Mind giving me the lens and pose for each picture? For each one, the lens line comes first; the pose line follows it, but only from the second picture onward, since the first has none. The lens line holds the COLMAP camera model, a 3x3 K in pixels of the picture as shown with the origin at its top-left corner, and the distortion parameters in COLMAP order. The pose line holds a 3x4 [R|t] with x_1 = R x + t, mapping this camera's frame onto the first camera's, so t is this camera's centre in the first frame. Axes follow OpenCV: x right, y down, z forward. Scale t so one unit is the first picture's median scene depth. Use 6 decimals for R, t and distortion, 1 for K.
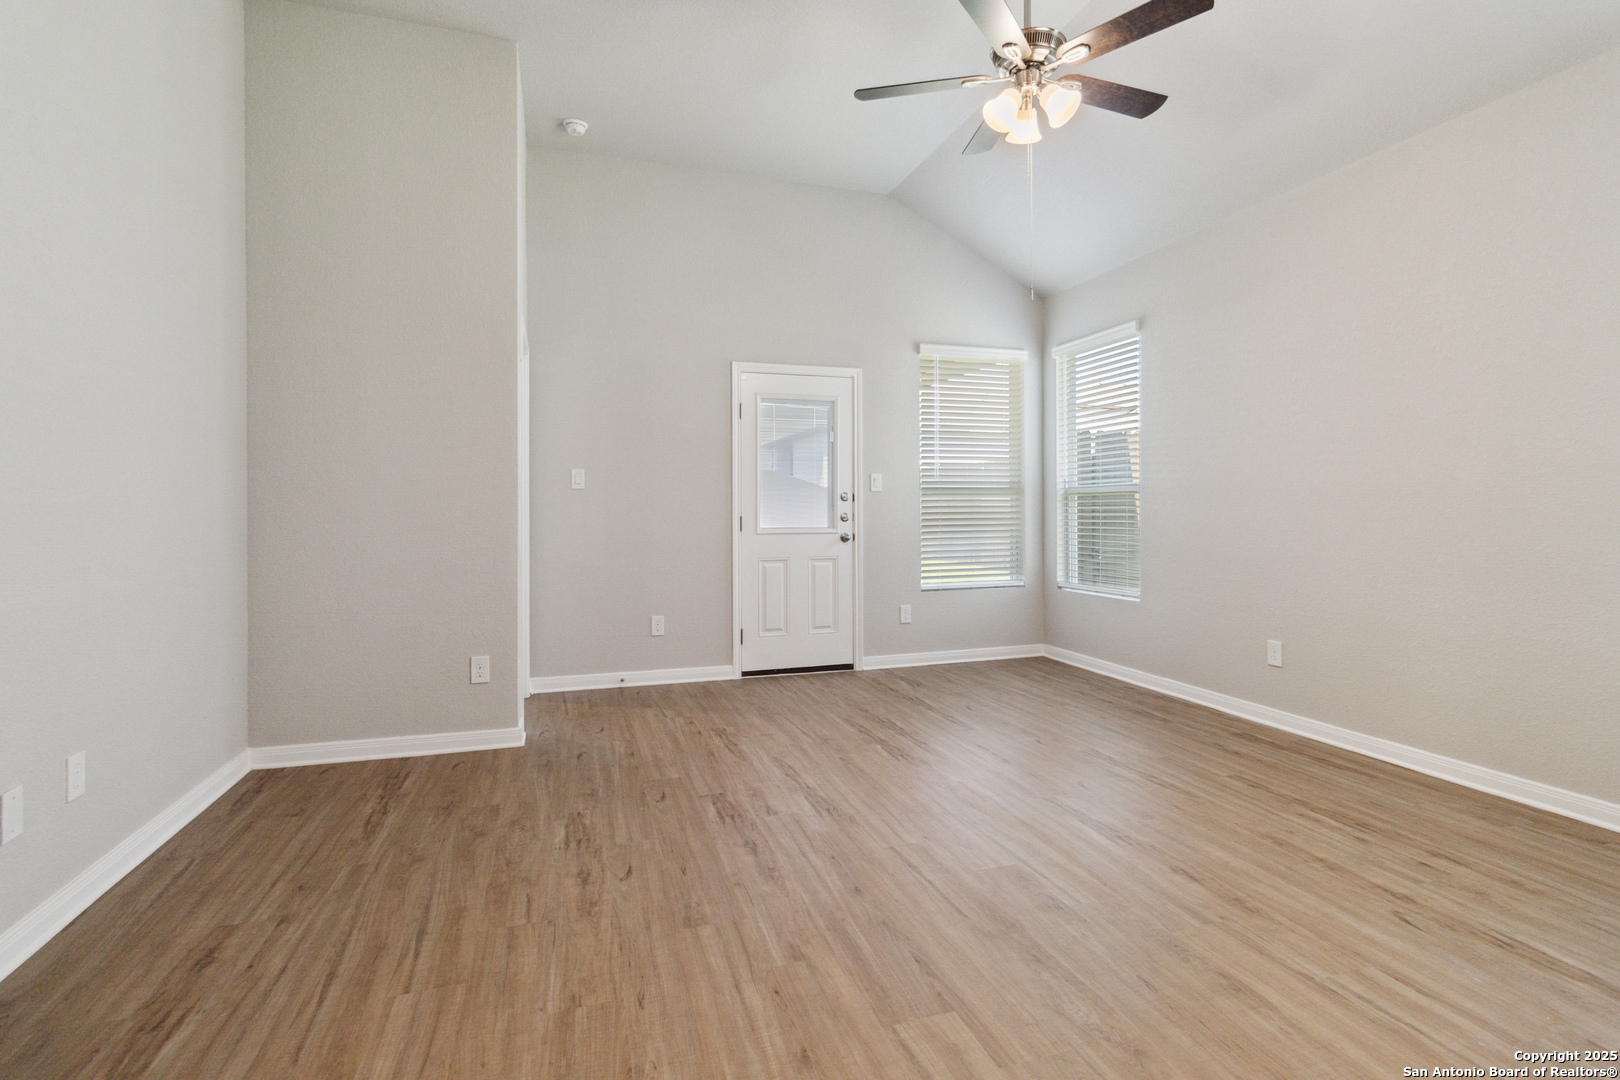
lens RADIAL K [[792.1, 0, 811.8], [0, 792.1, 525.5], [0, 0, 1]] dist [0.001442, 0.000842]
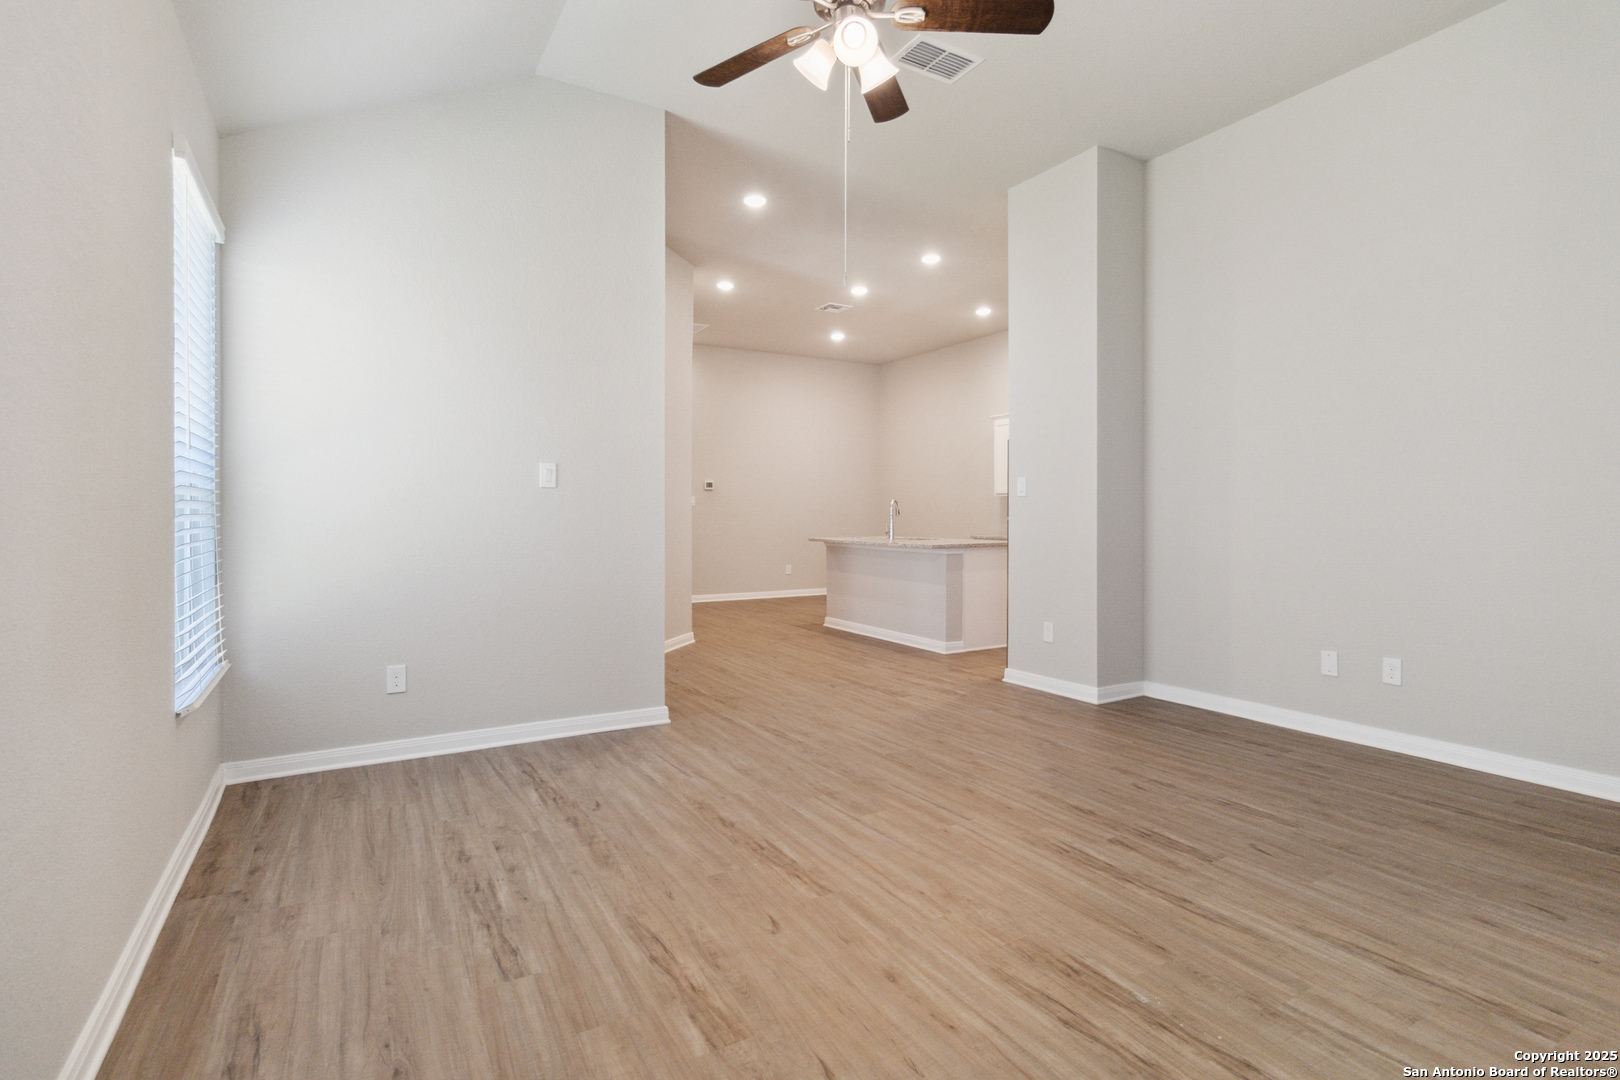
lens RADIAL K [[792.1, 0, 811.8], [0, 792.1, 525.5], [0, 0, 1]] dist [0.001442, 0.000842]
pose [[-0.976605, 0.008383, -0.214875, 0.536176], [0.001320, 0.999455, 0.032993, -0.044811], [0.215035, 0.031937, -0.976084, 1.963957]]
